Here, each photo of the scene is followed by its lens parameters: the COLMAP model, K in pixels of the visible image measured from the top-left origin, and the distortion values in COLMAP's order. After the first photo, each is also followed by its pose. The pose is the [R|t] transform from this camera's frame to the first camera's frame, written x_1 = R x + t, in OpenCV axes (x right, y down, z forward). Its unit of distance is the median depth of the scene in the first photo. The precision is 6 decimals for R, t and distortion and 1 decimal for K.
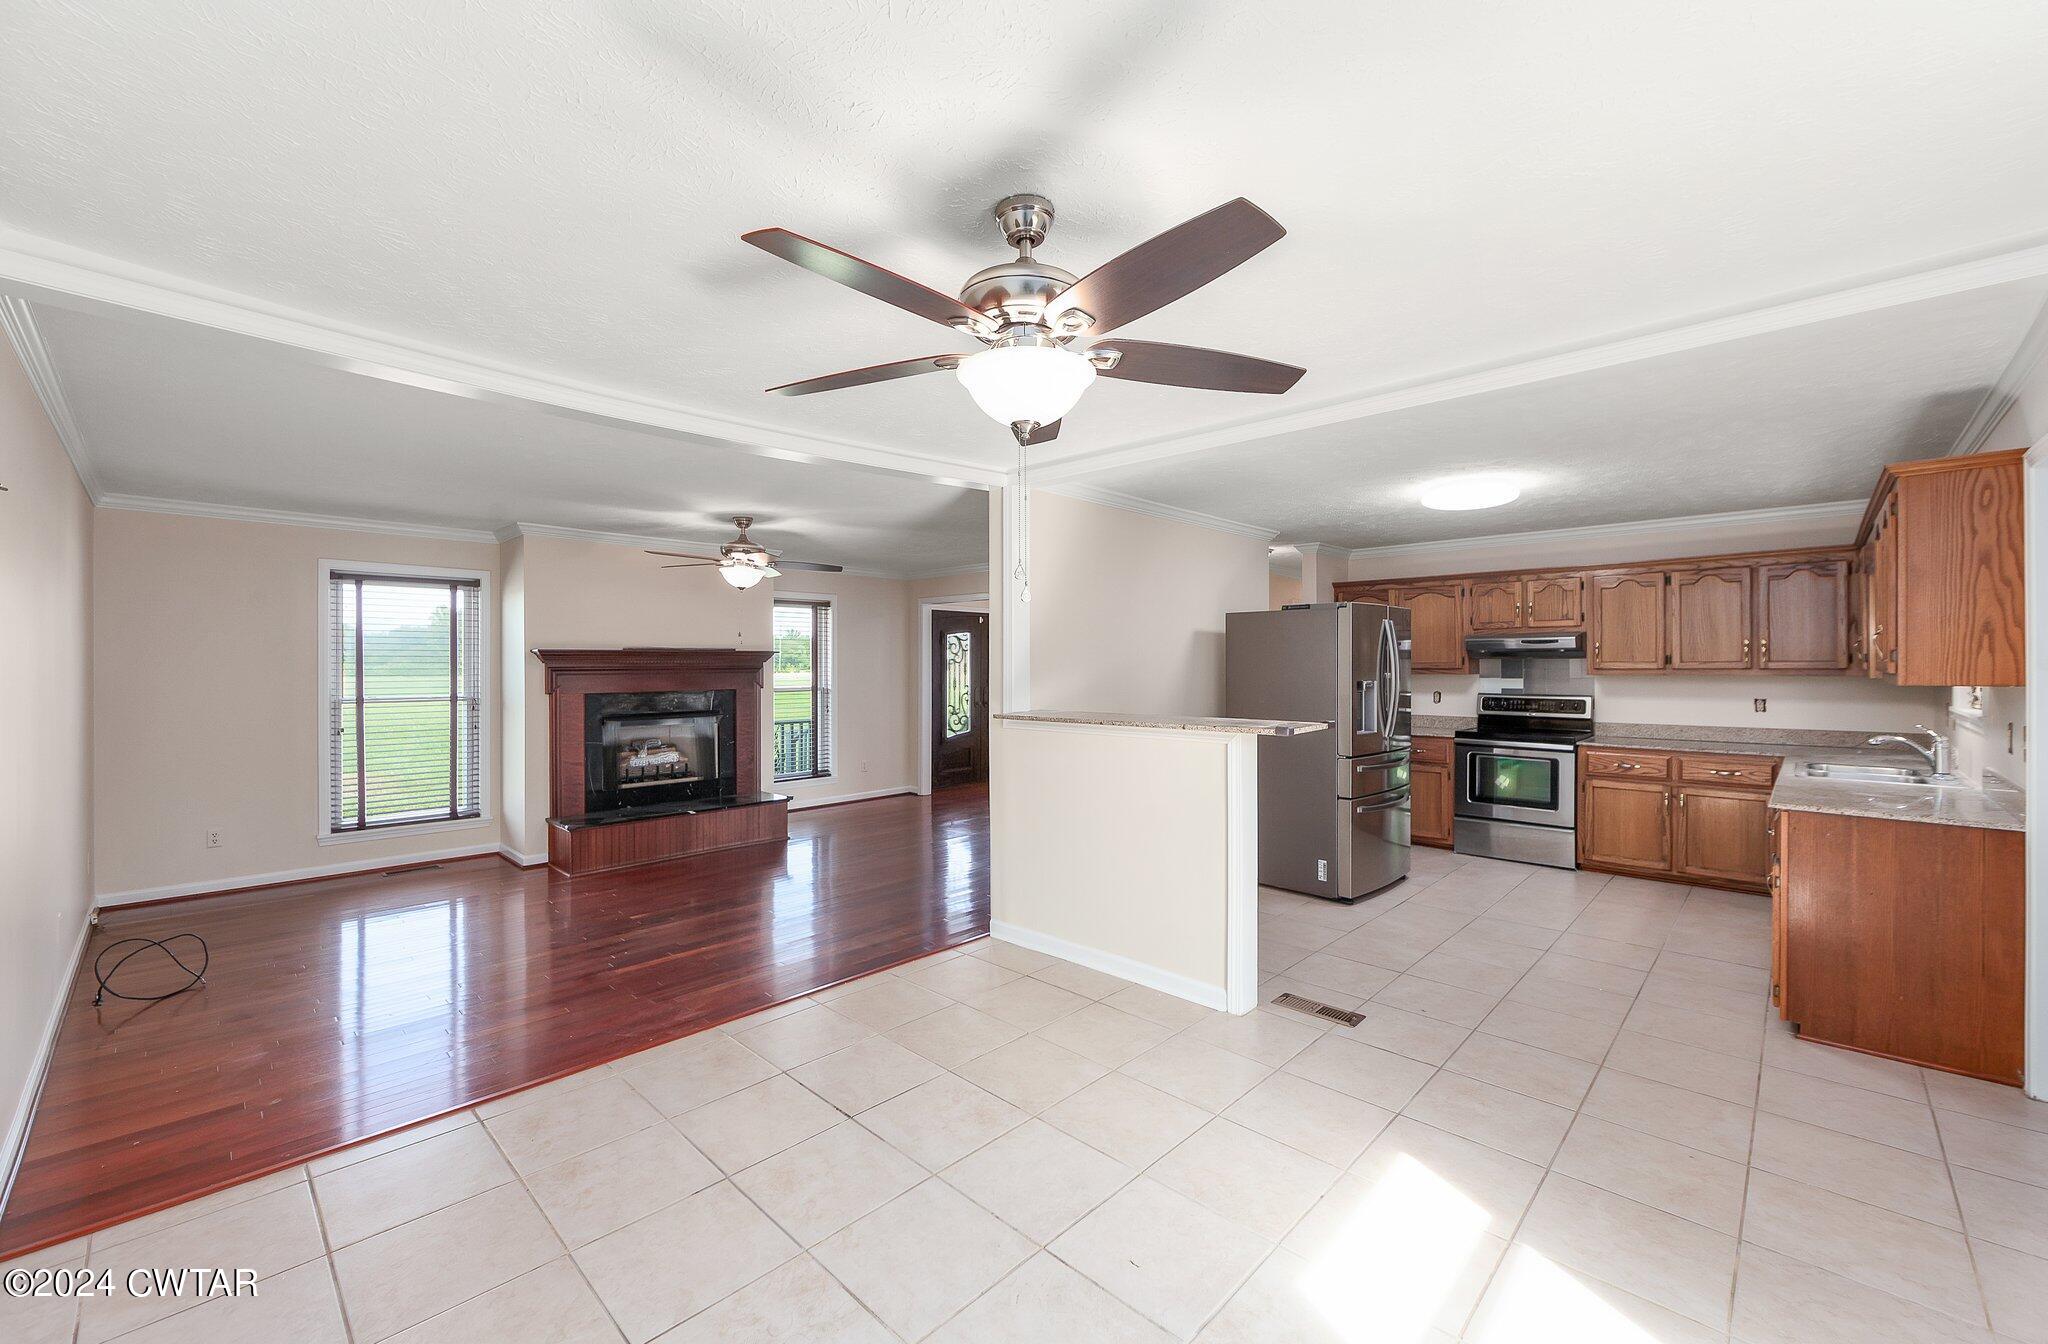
lens RADIAL K [[818.9, 0, 1027.0], [0, 818.9, 666.3], [0, 0, 1]] dist [0.000737, -0.000163]
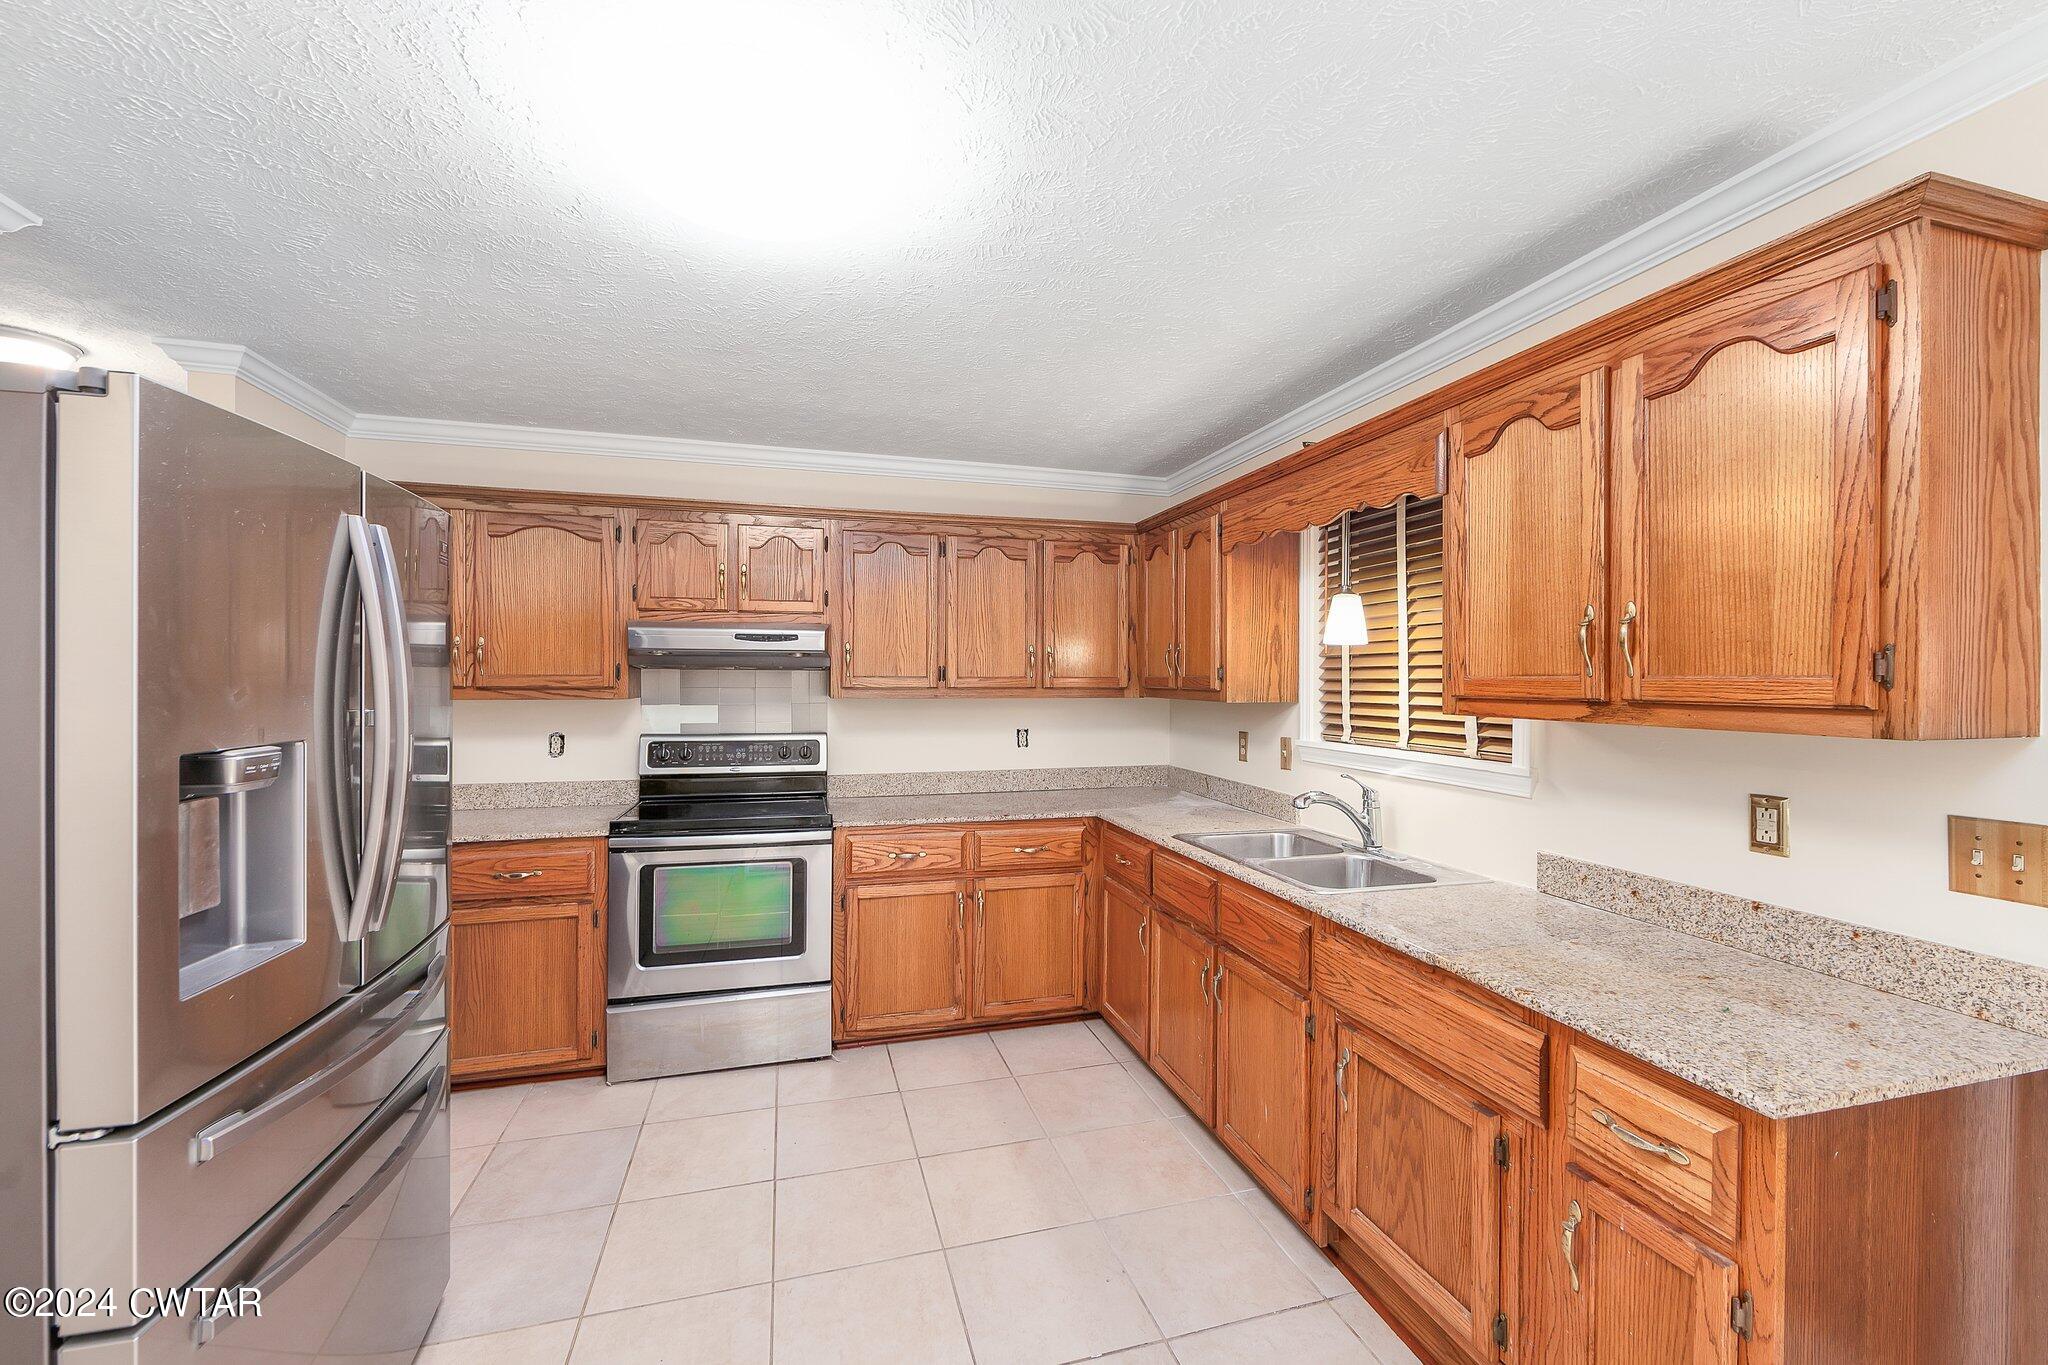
lens RADIAL K [[820.9, 0, 1024.0], [0, 820.9, 682.5], [0, 0, 1]] dist [-0.000935, -0.000030]
pose [[0.506435, 0.001257, 0.862277, 0.244491], [-0.003783, 0.999993, 0.000765, -0.001824], [-0.862270, -0.003649, 0.506436, 0.572093]]
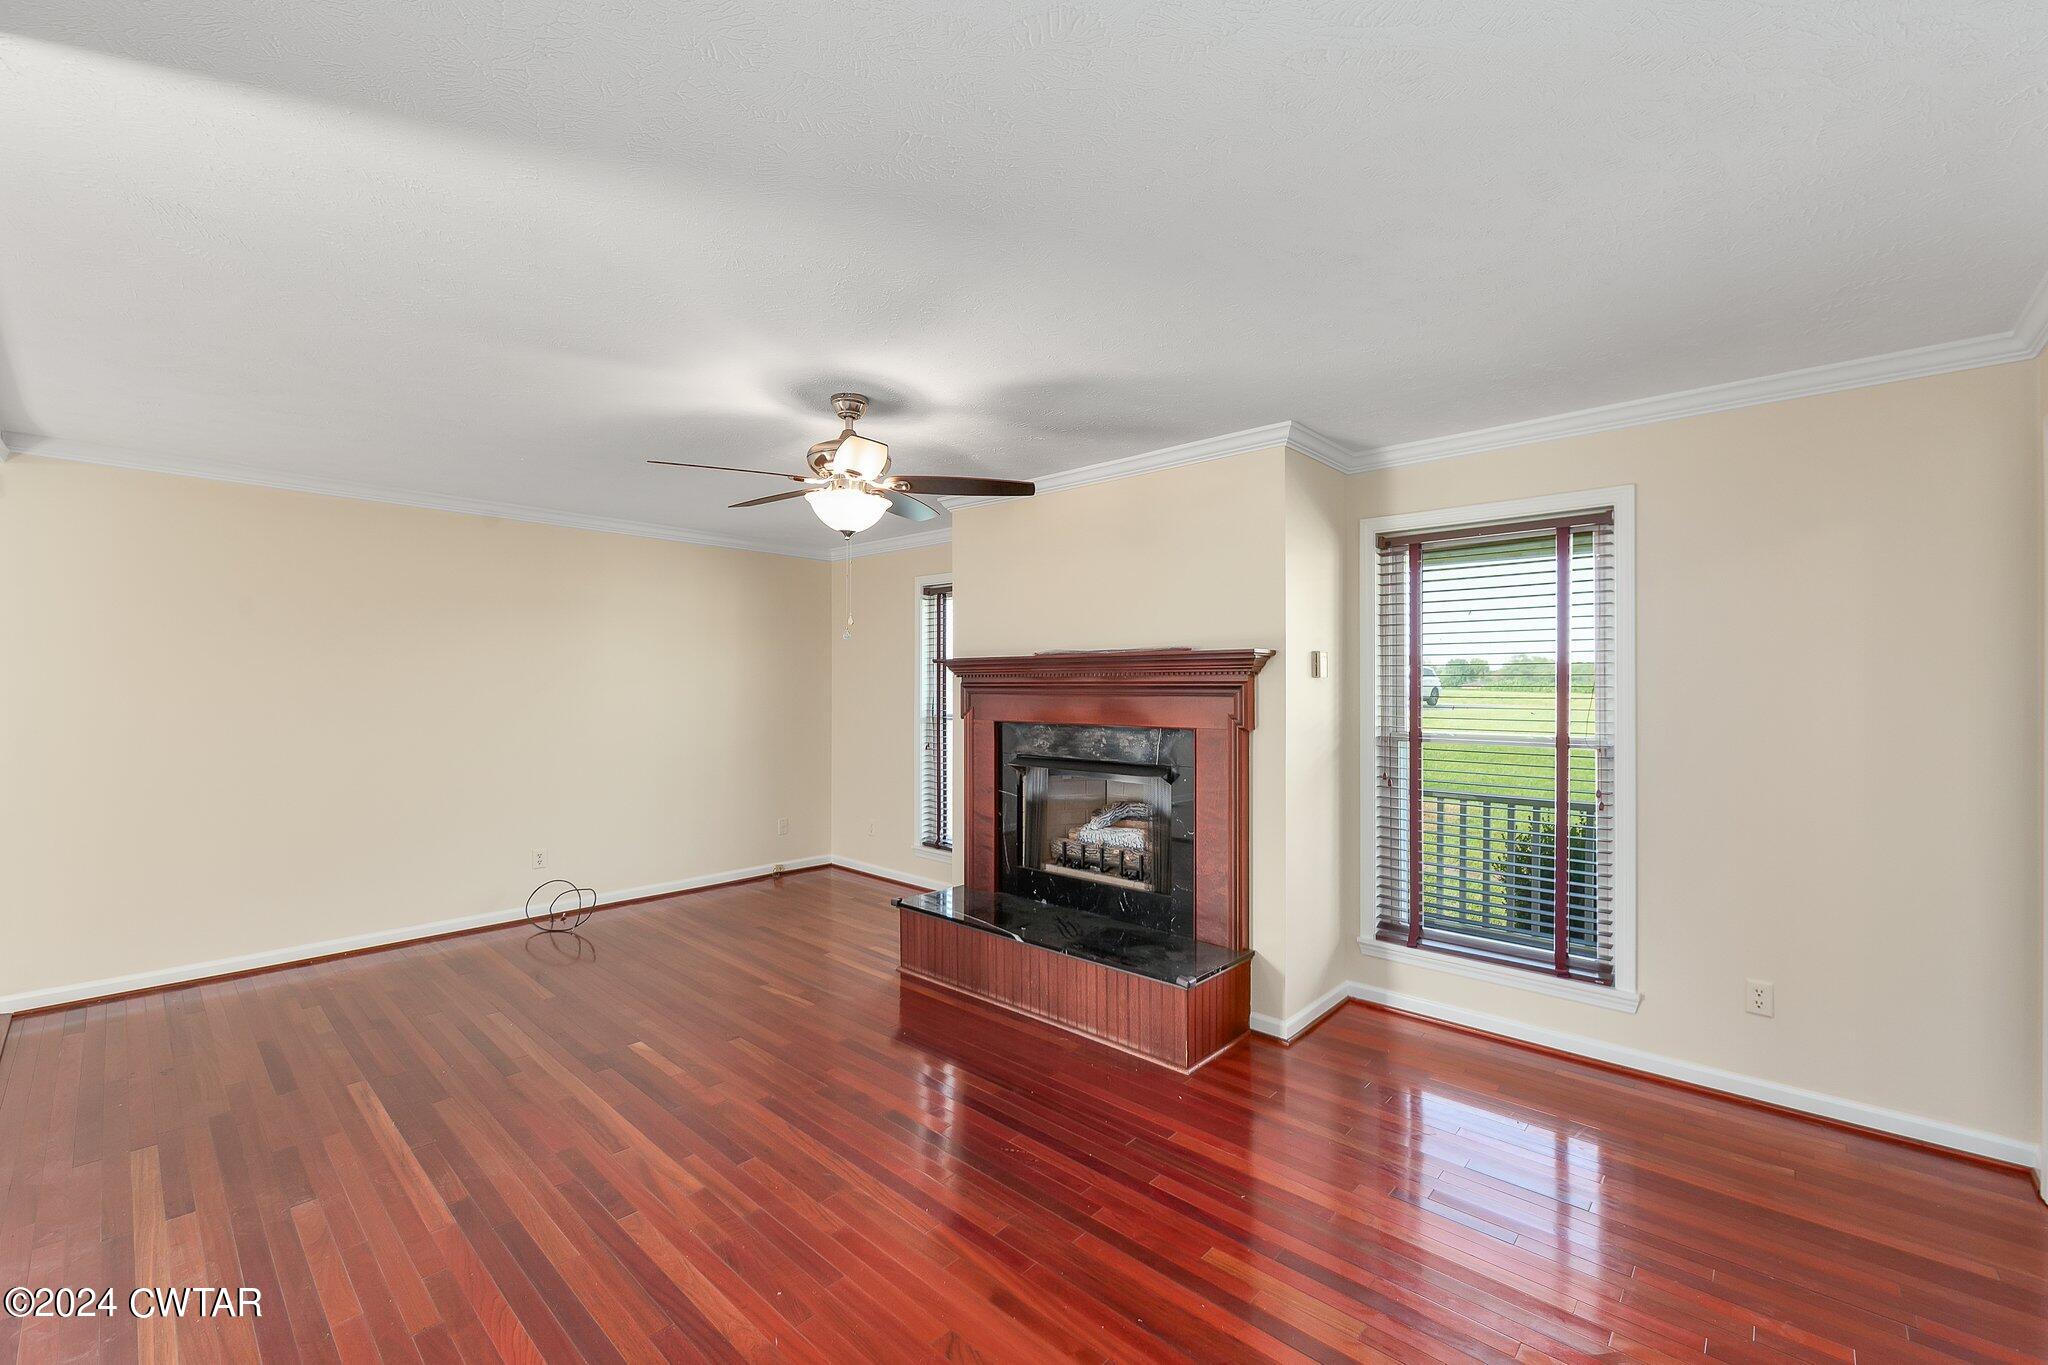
lens RADIAL K [[837.1, 0, 1024.0], [0, 837.1, 682.5], [0, 0, 1]] dist [-0.000283, 0.000024]
pose [[0.017476, 0.000442, -0.999847, 0.176548], [-0.008073, 0.999967, 0.000301, 0.000480], [0.999815, 0.008067, 0.017479, 1.021300]]
